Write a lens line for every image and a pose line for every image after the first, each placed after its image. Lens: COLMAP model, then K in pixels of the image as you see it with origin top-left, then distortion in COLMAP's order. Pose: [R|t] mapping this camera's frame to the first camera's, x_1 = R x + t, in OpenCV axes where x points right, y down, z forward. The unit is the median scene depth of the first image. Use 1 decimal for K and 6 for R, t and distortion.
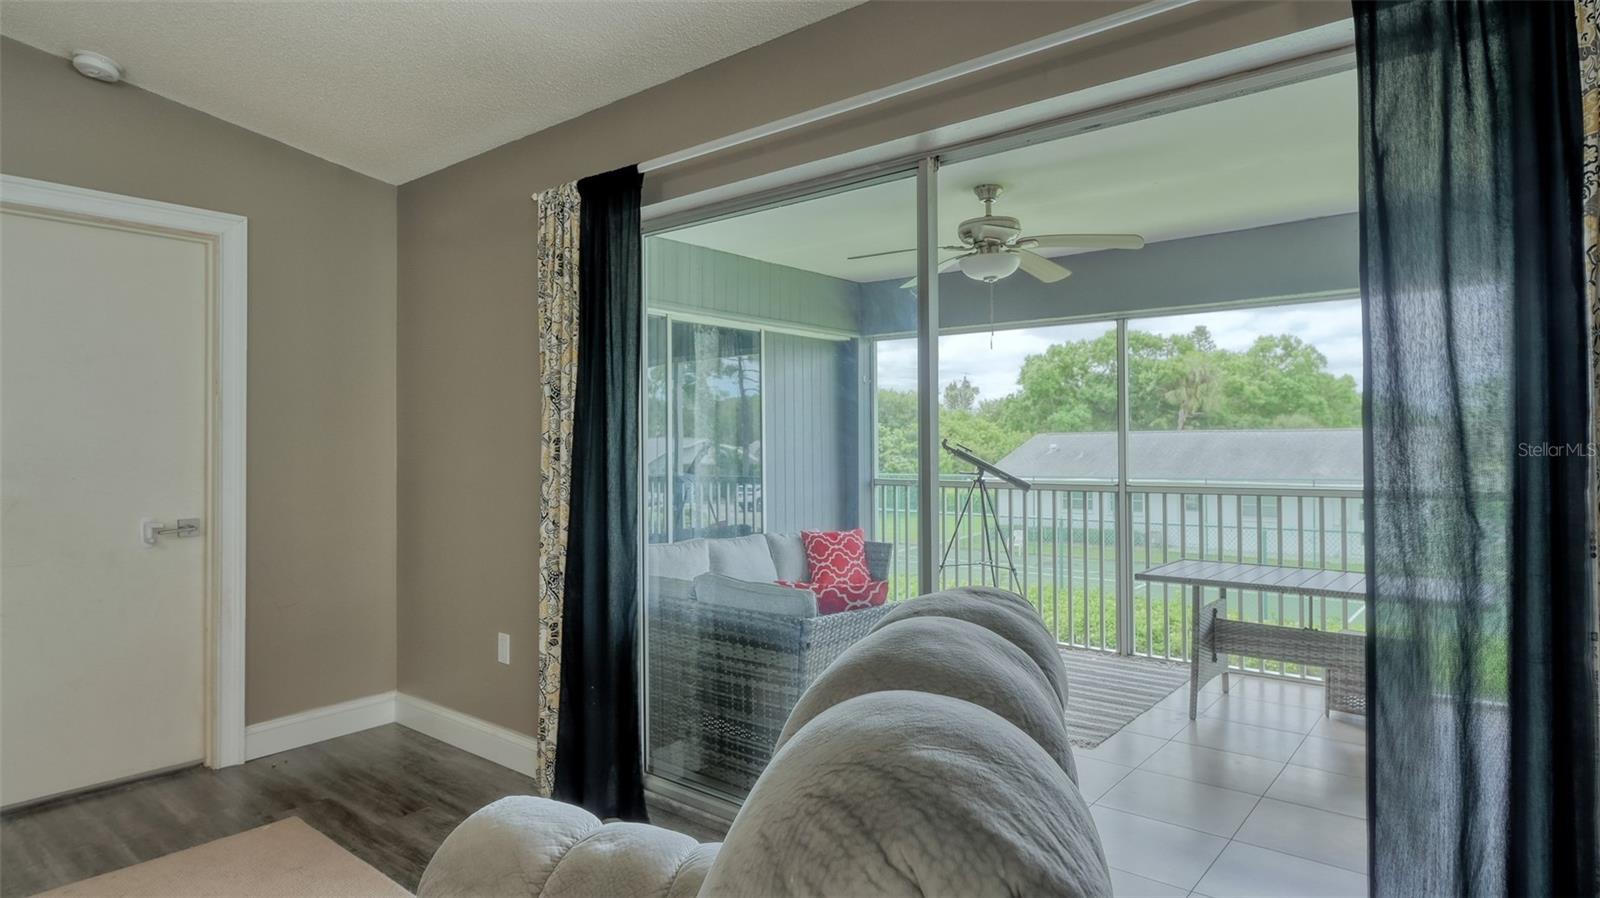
lens RADIAL K [[868.8, 0, 773.9], [0, 868.8, 441.6], [0, 0, 1]] dist [0.008239, -0.004808]
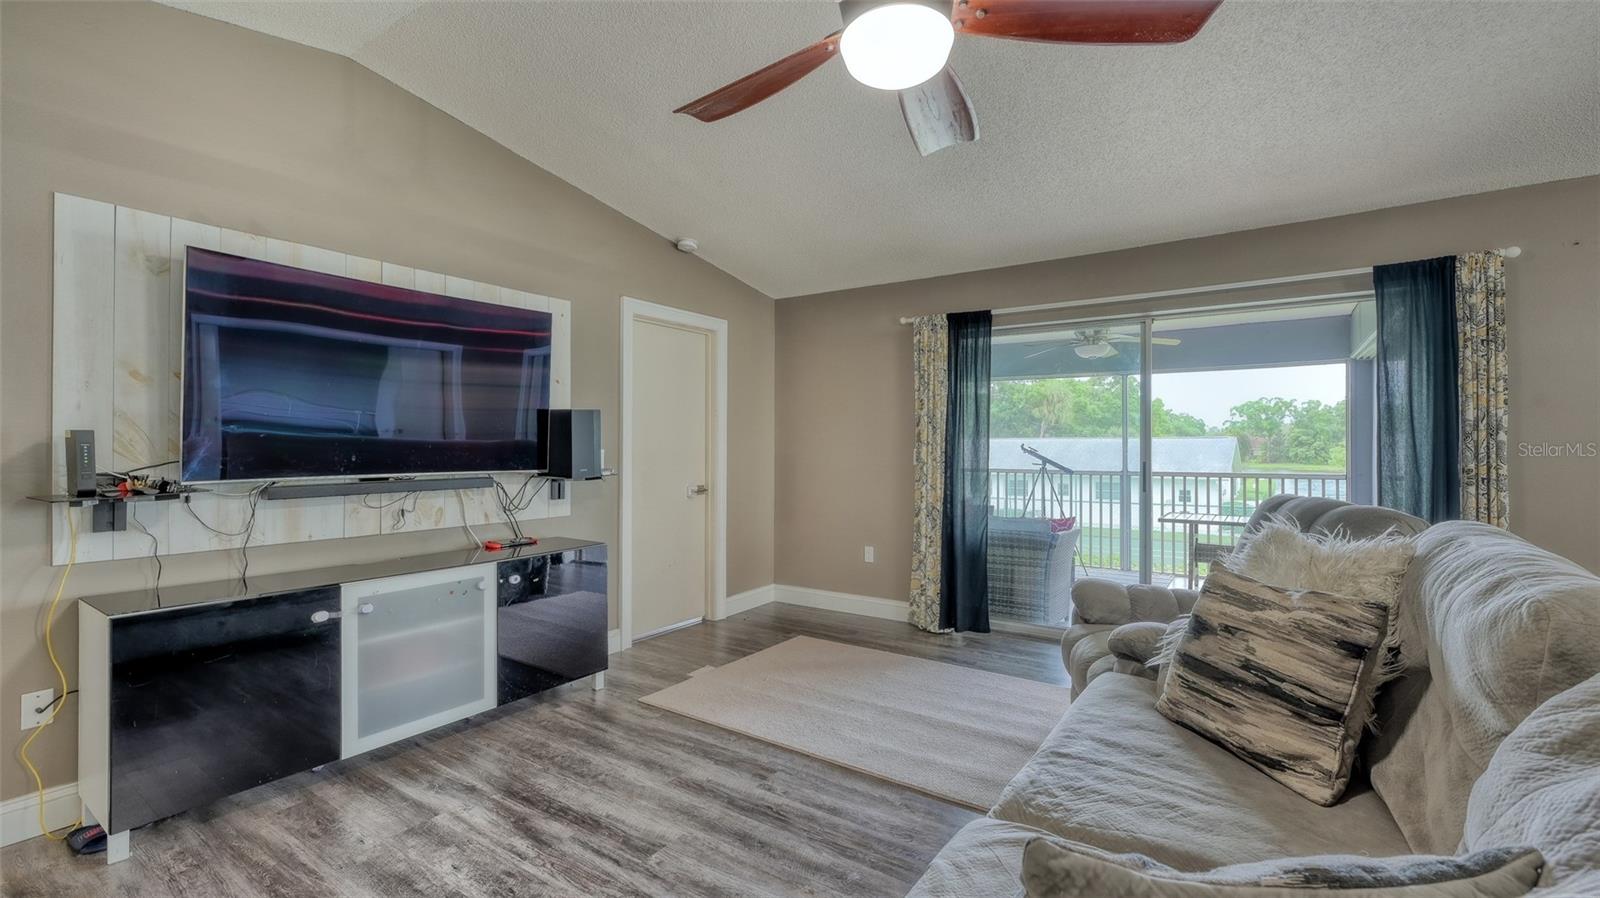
lens RADIAL K [[689.1, 0, 775.7], [0, 689.1, 449.4], [0, 0, 1]] dist [0.000578, -0.001517]
pose [[0.996008, 0.006370, 0.089039, -0.404966], [-0.007105, 0.999943, 0.007945, 0.000309], [-0.088984, -0.008546, 0.995996, -0.289406]]
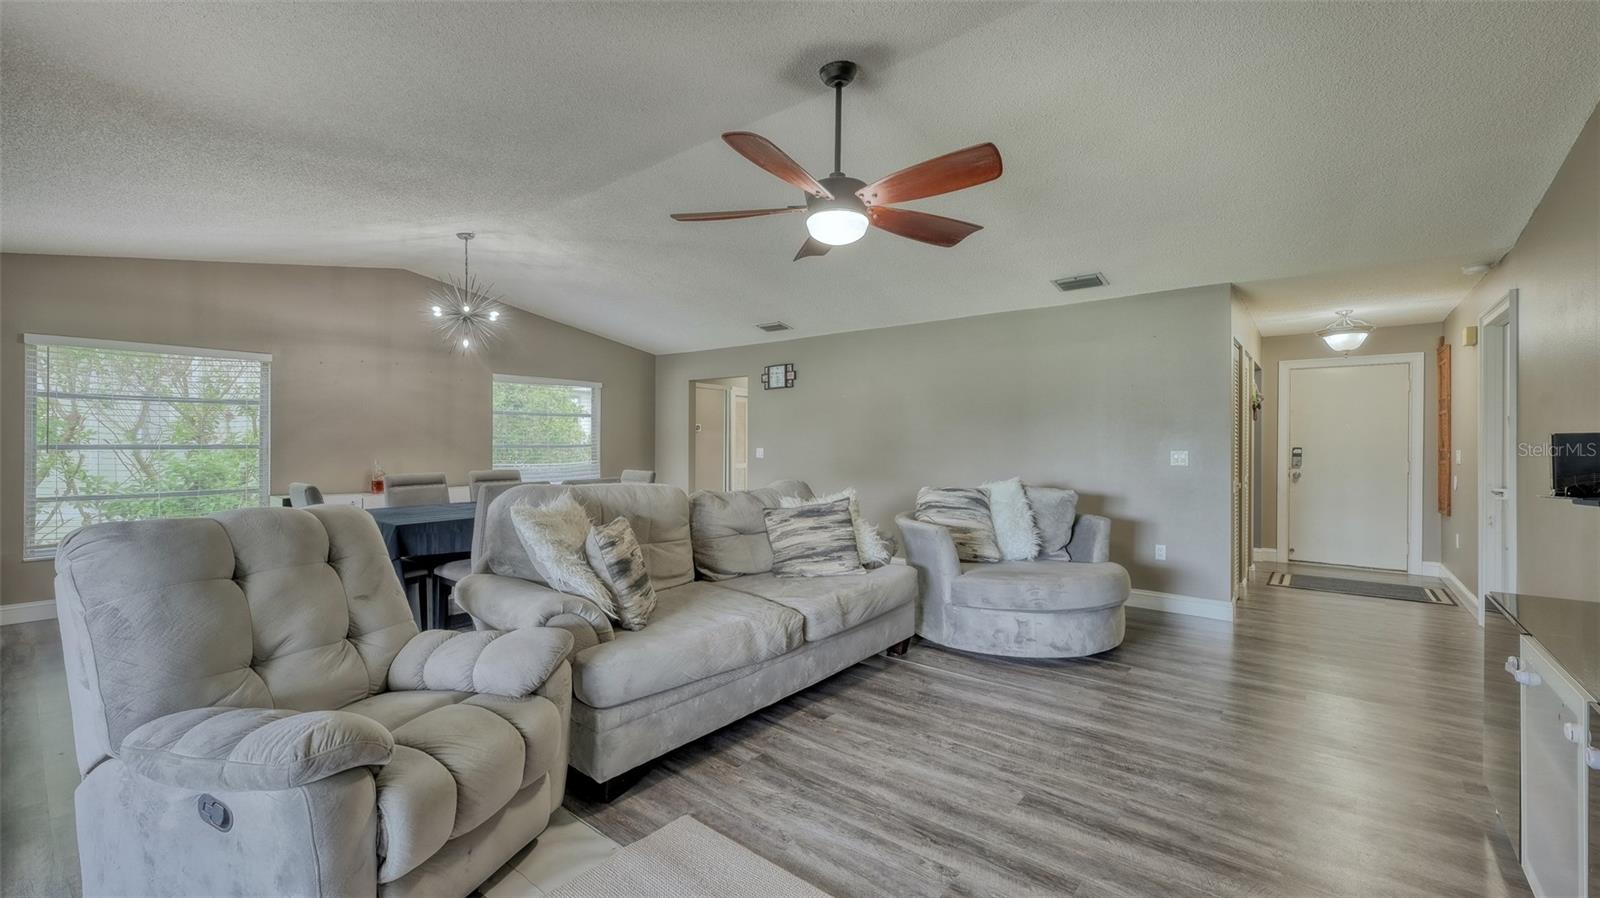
lens RADIAL K [[643.7, 0, 787.0], [0, 643.7, 447.8], [0, 0, 1]] dist [-0.010189, 0.001690]
pose [[-0.999836, 0.004299, -0.017611, -0.274990], [0.004239, 0.999985, 0.003460, 0.000891], [0.017626, 0.003384, -0.999839, 0.528968]]
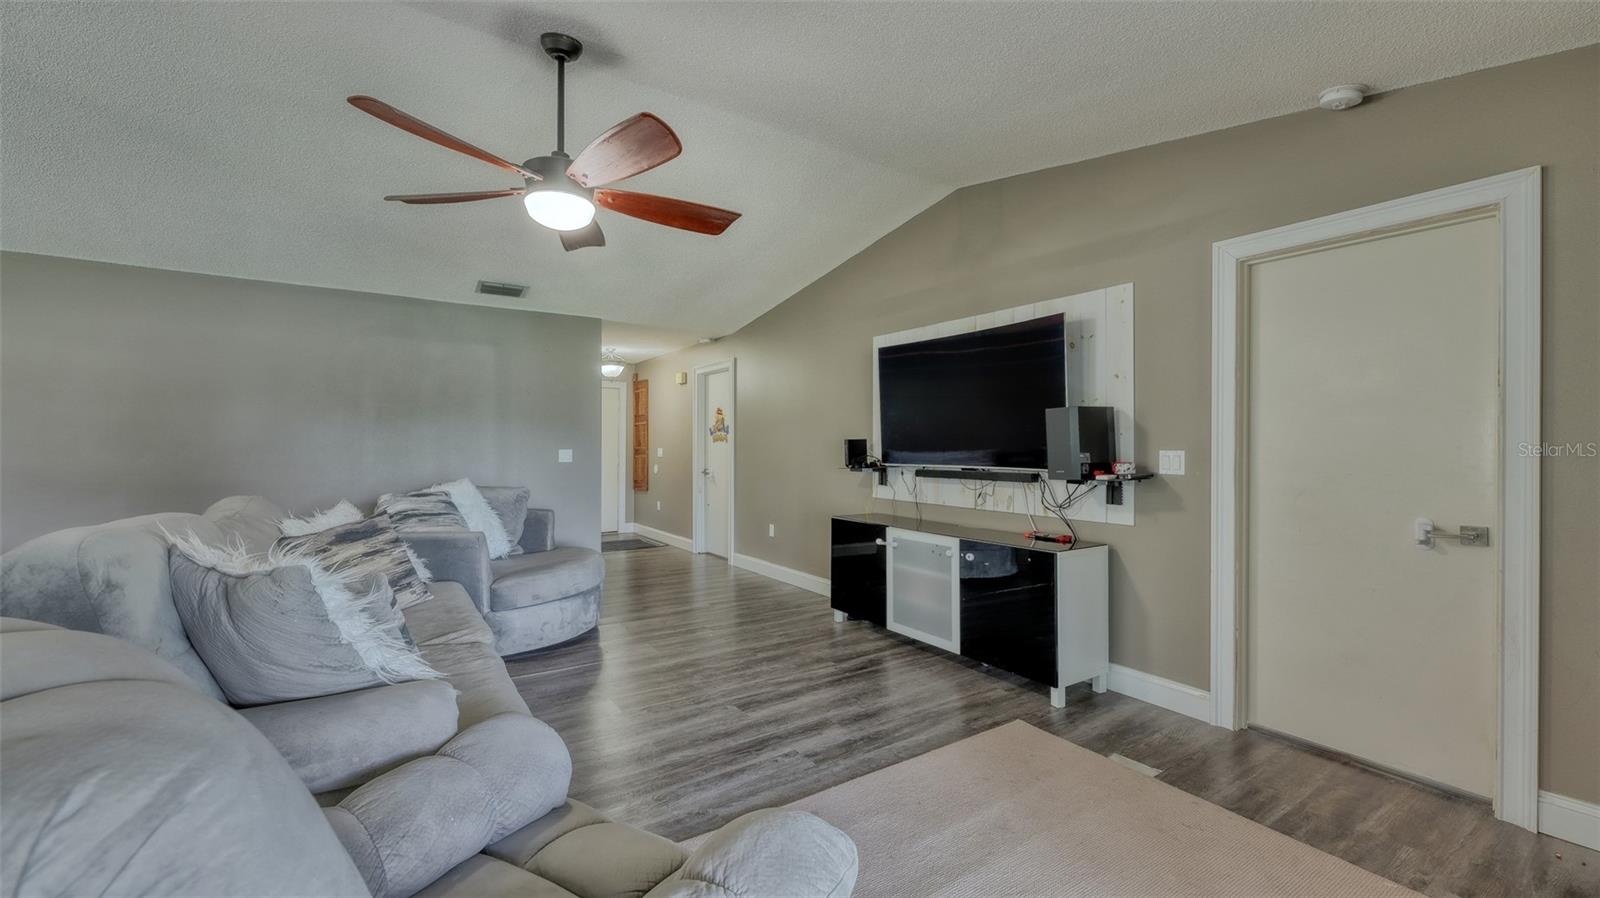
lens RADIAL K [[643.7, 0, 813.5], [0, 643.7, 441.9], [0, 0, 1]] dist [-0.010189, 0.001690]
pose [[-0.260977, -0.000044, -0.965345, 0.095760], [0.002720, 0.999996, -0.000781, -0.000204], [0.965341, -0.002830, -0.260976, 0.322555]]
